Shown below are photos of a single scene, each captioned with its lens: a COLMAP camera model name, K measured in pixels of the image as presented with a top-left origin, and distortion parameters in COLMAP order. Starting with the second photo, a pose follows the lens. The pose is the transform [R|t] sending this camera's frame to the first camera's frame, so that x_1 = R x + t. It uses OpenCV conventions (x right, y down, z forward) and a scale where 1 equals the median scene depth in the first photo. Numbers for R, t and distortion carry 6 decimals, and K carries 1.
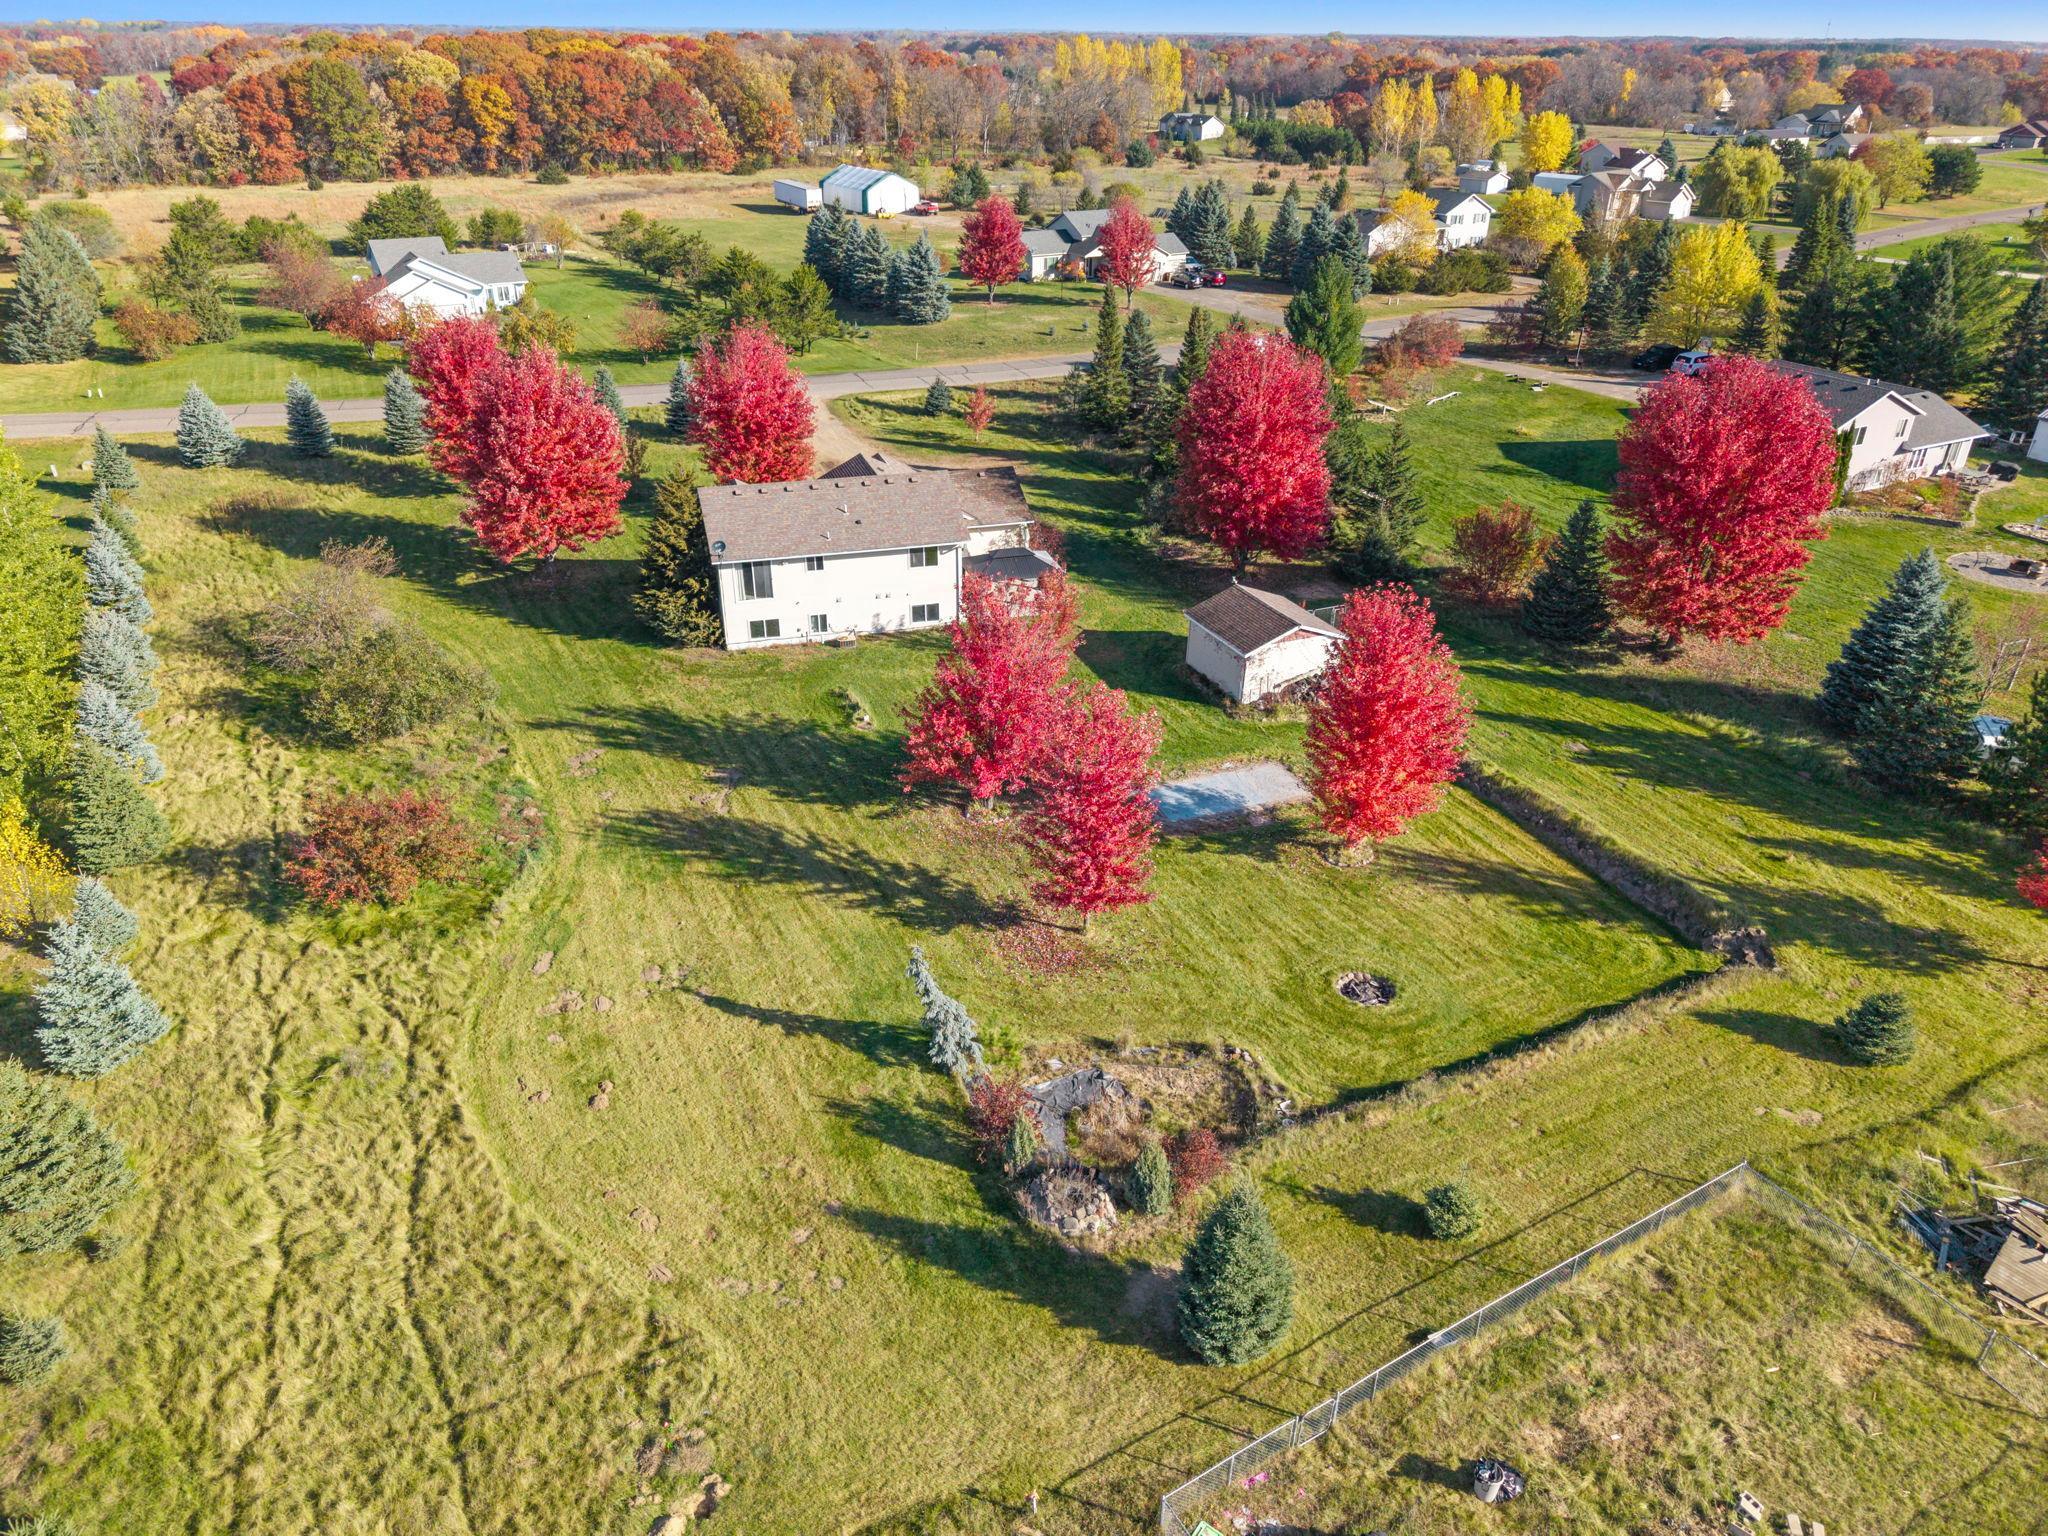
lens RADIAL K [[1374.5, 0, 1019.3], [0, 1374.5, 763.4], [0, 0, 1]] dist [0.026674, -0.021280]
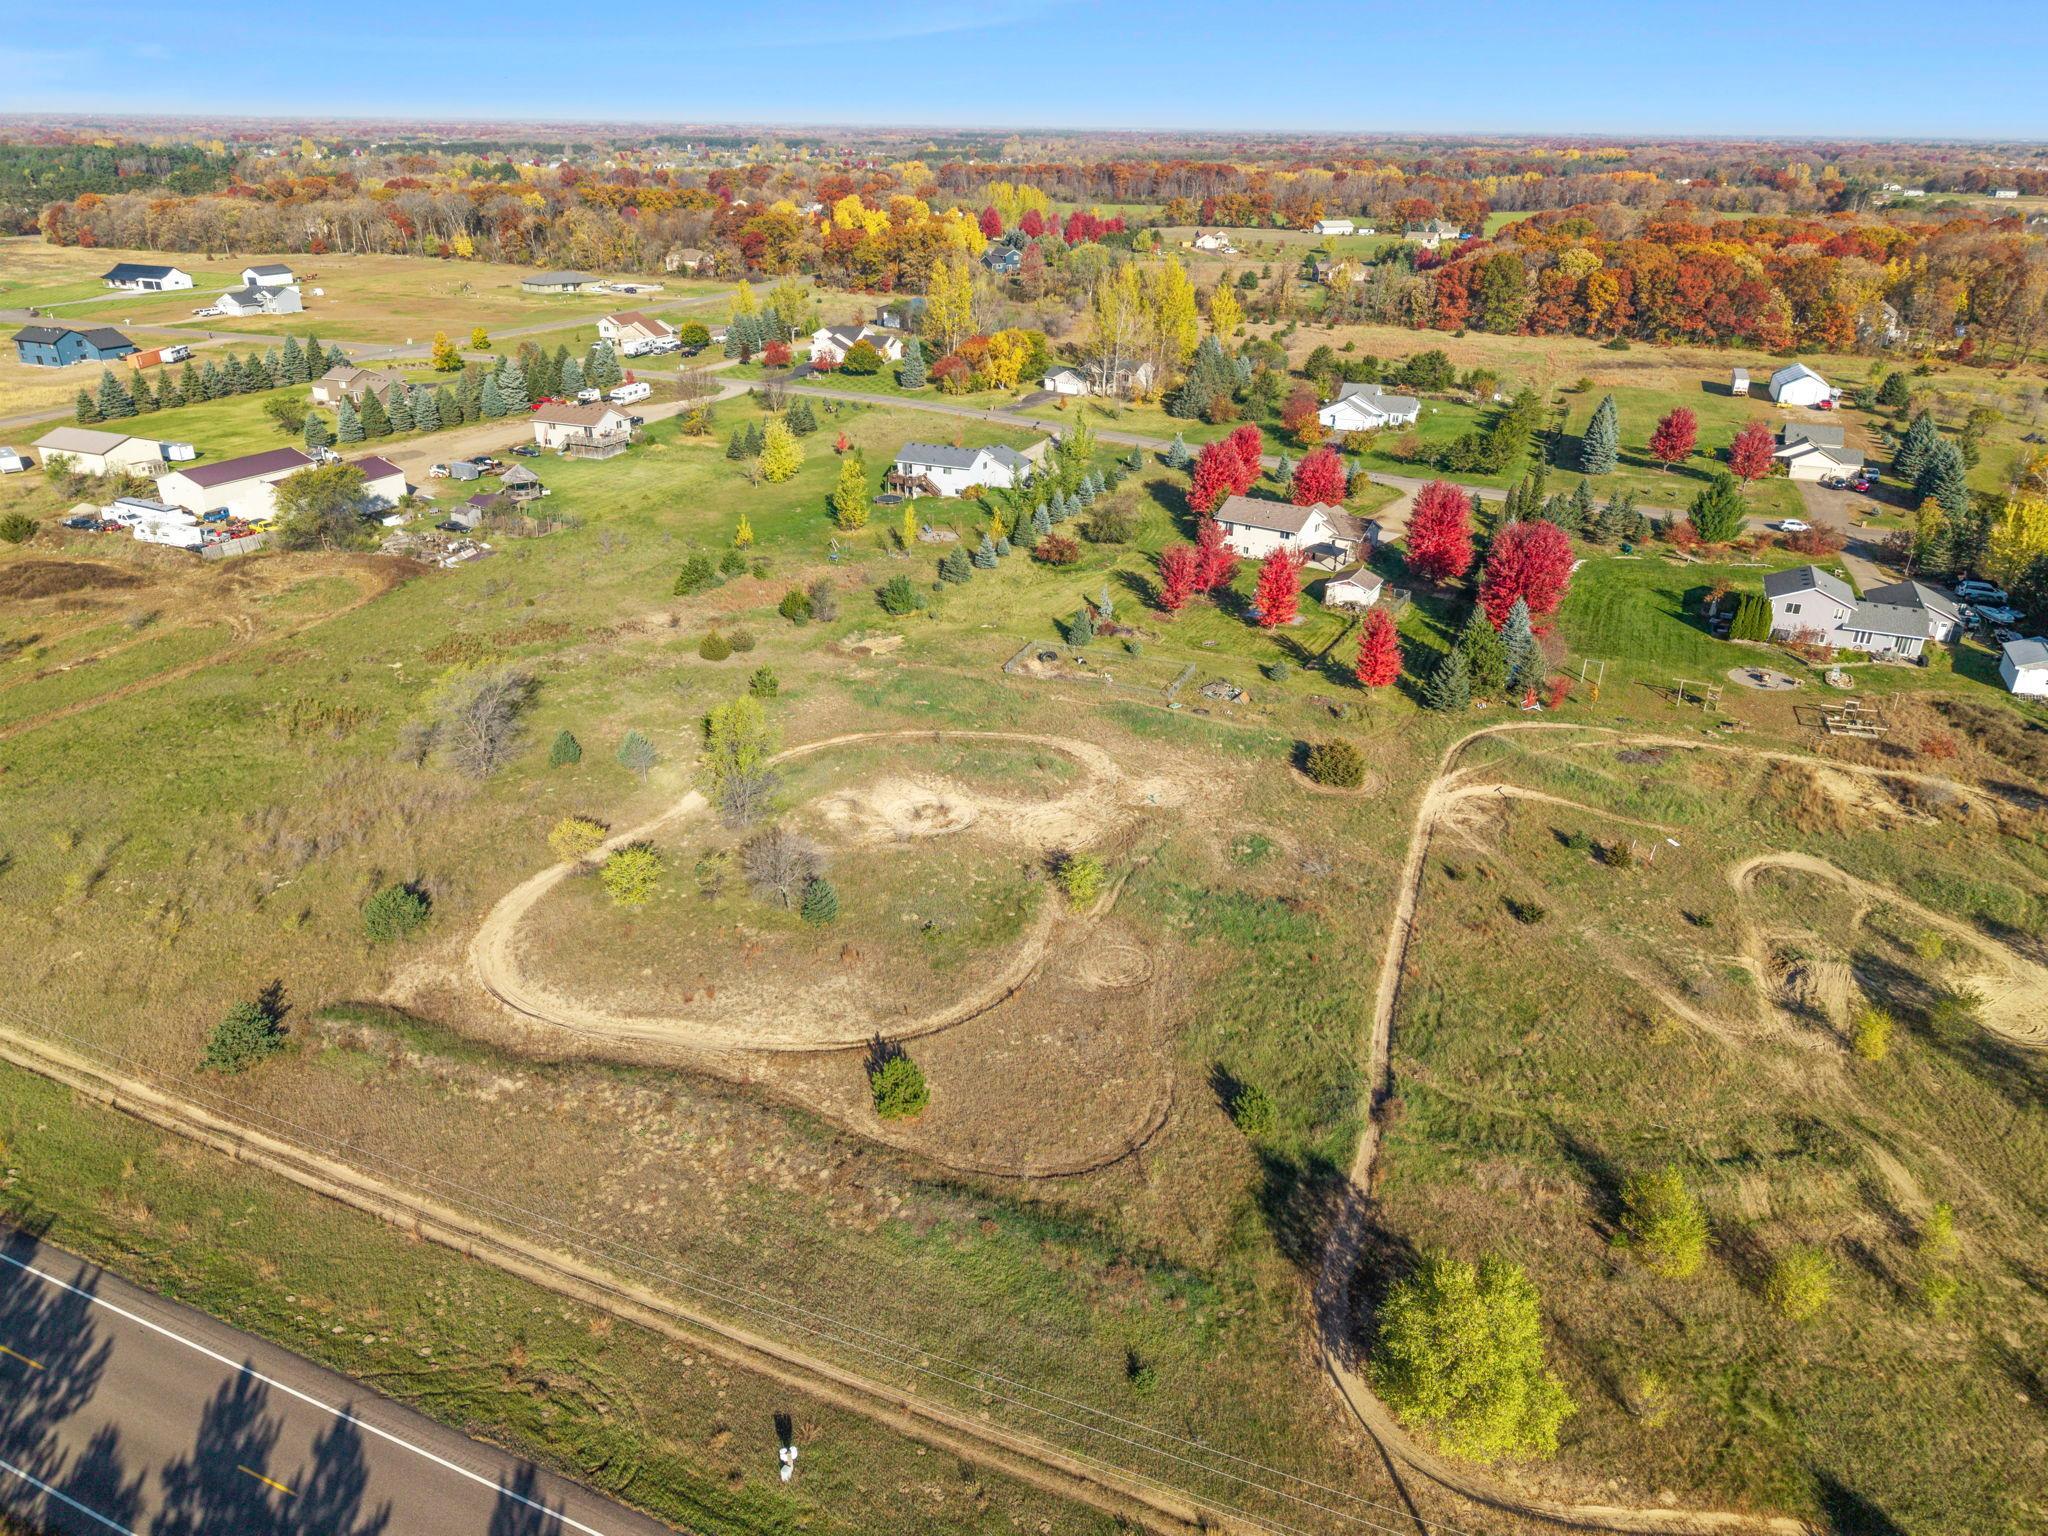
lens RADIAL K [[1374.5, 0, 1021.8], [0, 1374.5, 772.9], [0, 0, 1]] dist [0.026674, -0.021280]
pose [[0.610071, 0.336822, -0.717192, 1.068139], [-0.377245, 0.919448, 0.110910, 0.107593], [0.696778, 0.202895, 0.687993, -0.698530]]
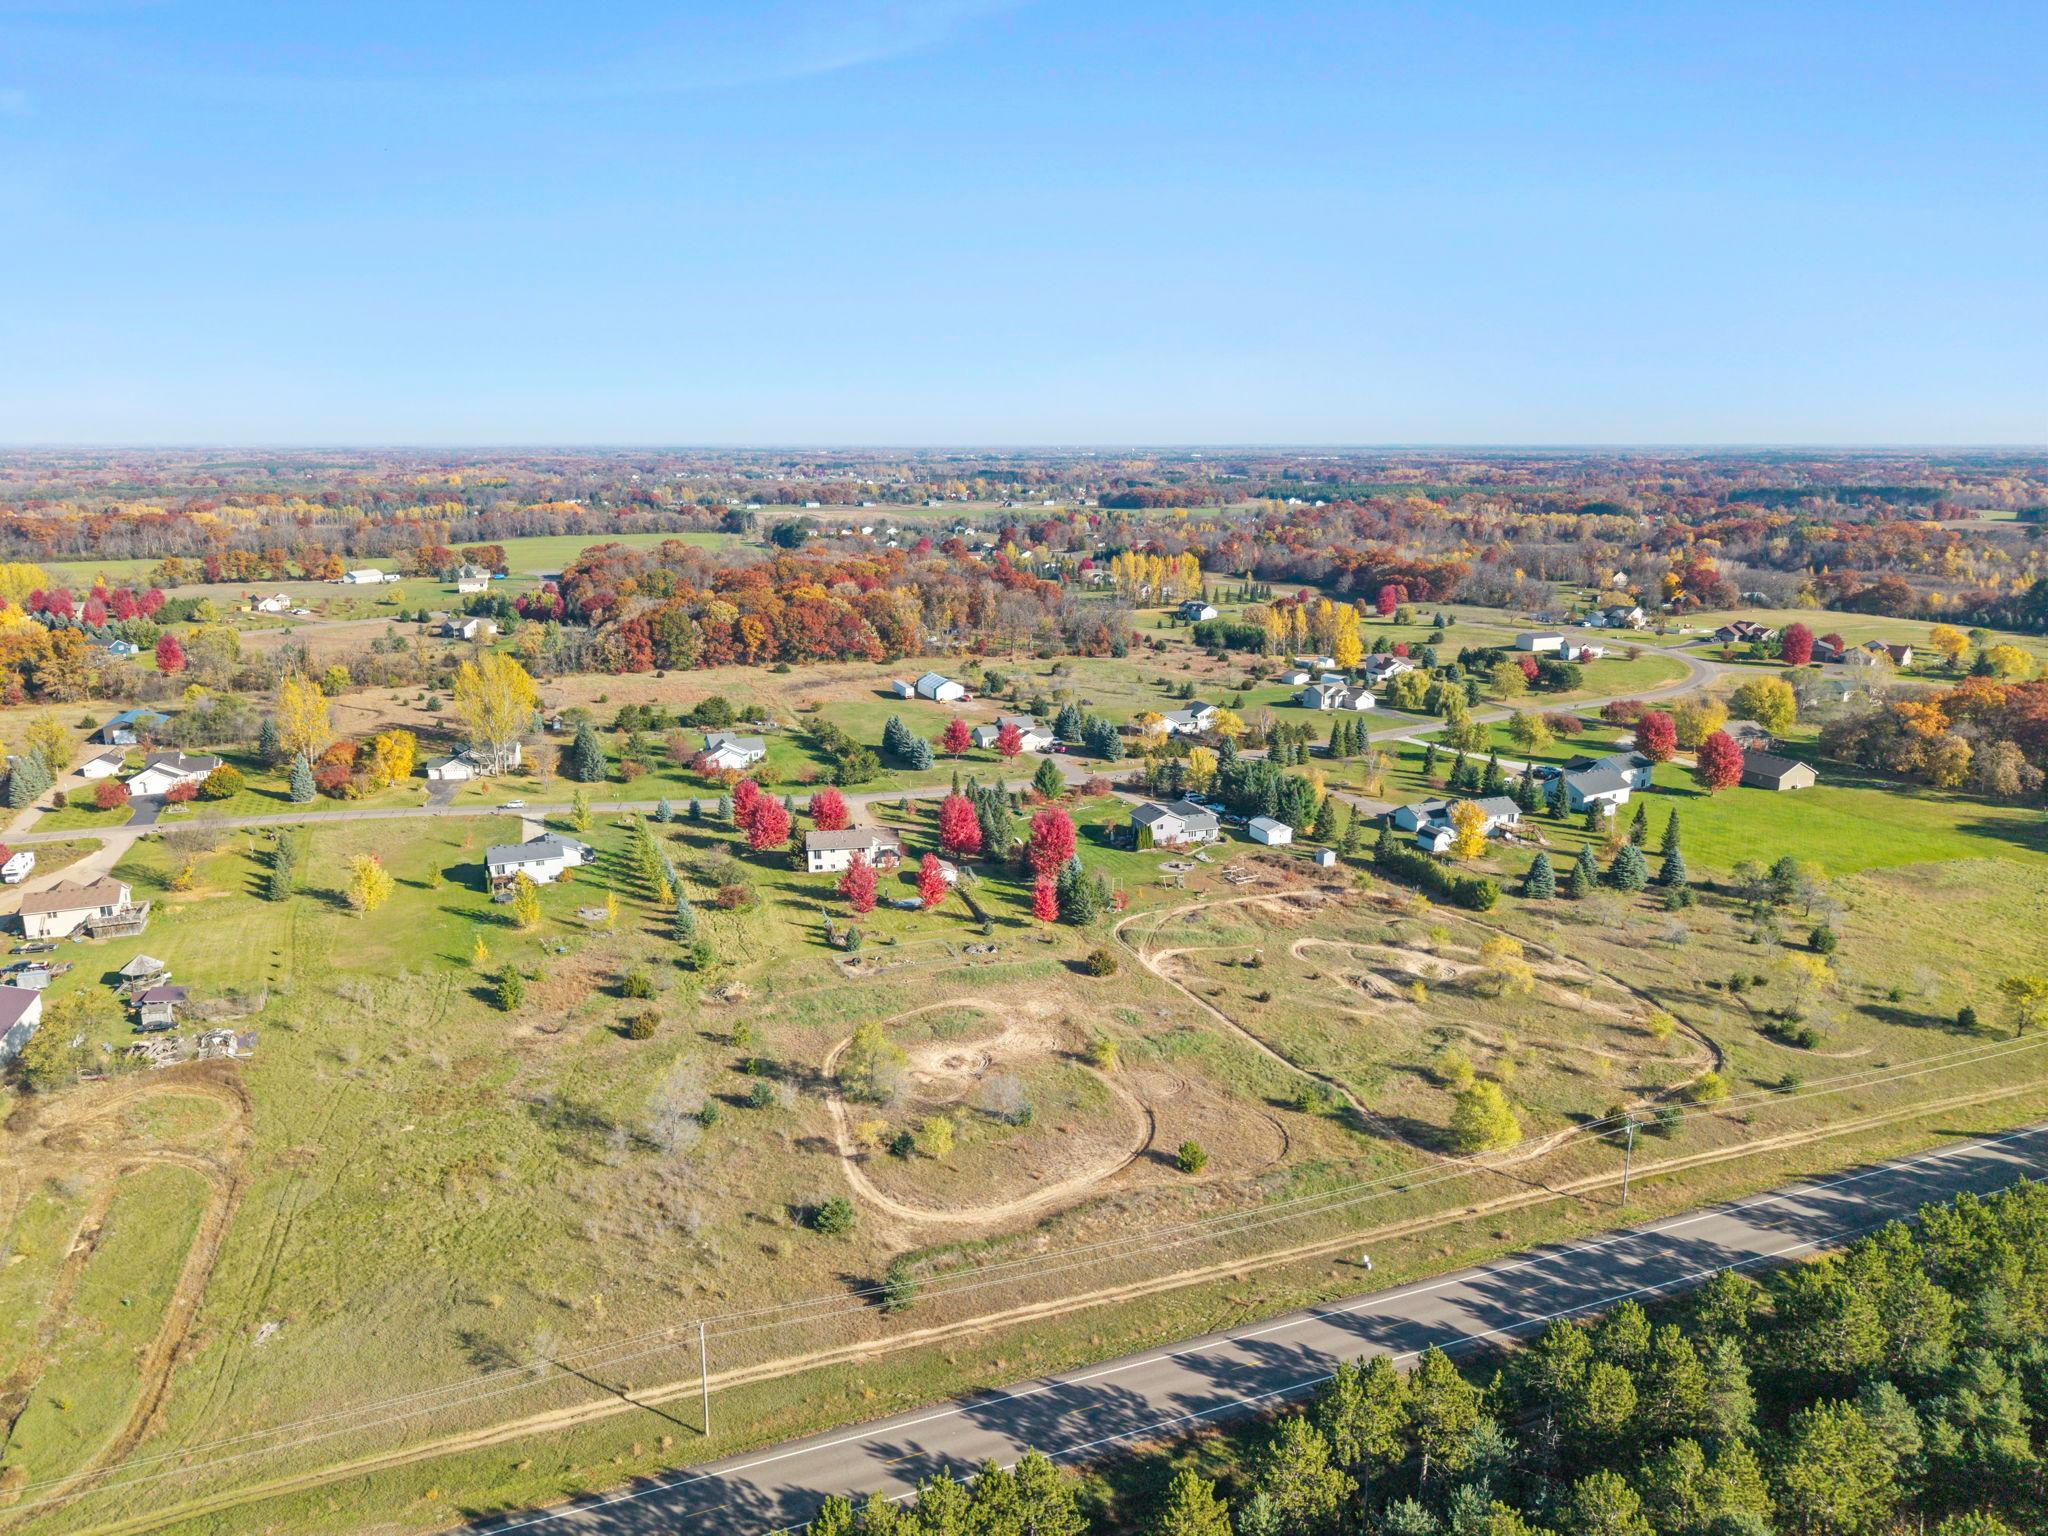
lens RADIAL K [[1374.5, 0, 1025.0], [0, 1374.5, 777.6], [0, 0, 1]] dist [0.026674, -0.021280]
pose [[0.991435, 0.023858, -0.128403, 0.550442], [-0.054387, 0.969289, -0.239834, 0.344693], [0.118738, 0.244763, 0.962285, -1.697128]]
